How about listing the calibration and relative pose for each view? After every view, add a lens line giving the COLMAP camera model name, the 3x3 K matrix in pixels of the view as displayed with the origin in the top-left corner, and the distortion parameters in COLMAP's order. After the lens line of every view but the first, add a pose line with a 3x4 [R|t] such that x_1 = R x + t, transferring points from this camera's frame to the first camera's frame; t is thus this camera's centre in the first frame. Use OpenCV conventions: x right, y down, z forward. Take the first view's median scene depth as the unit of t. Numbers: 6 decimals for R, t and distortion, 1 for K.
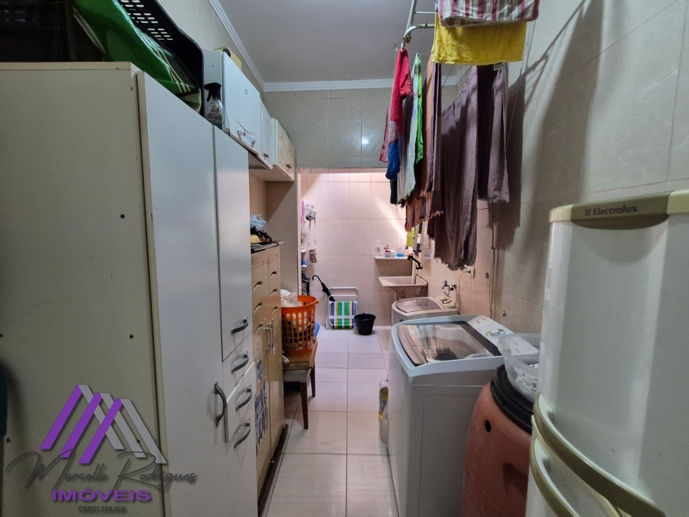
lens RADIAL K [[270.2, 0, 344.3], [0, 270.2, 254.7], [0, 0, 1]] dist [0.001938, -0.000980]
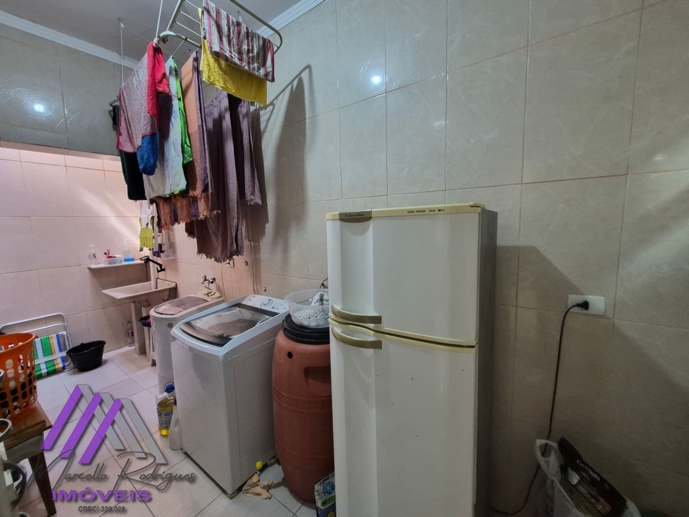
lens RADIAL K [[270.2, 0, 343.4], [0, 270.2, 256.6], [0, 0, 1]] dist [0.001938, -0.000980]
pose [[0.566095, -0.122895, 0.815128, -0.277906], [0.108088, 0.991353, 0.074399, 0.004684], [-0.817223, 0.045989, 0.574483, -0.083018]]
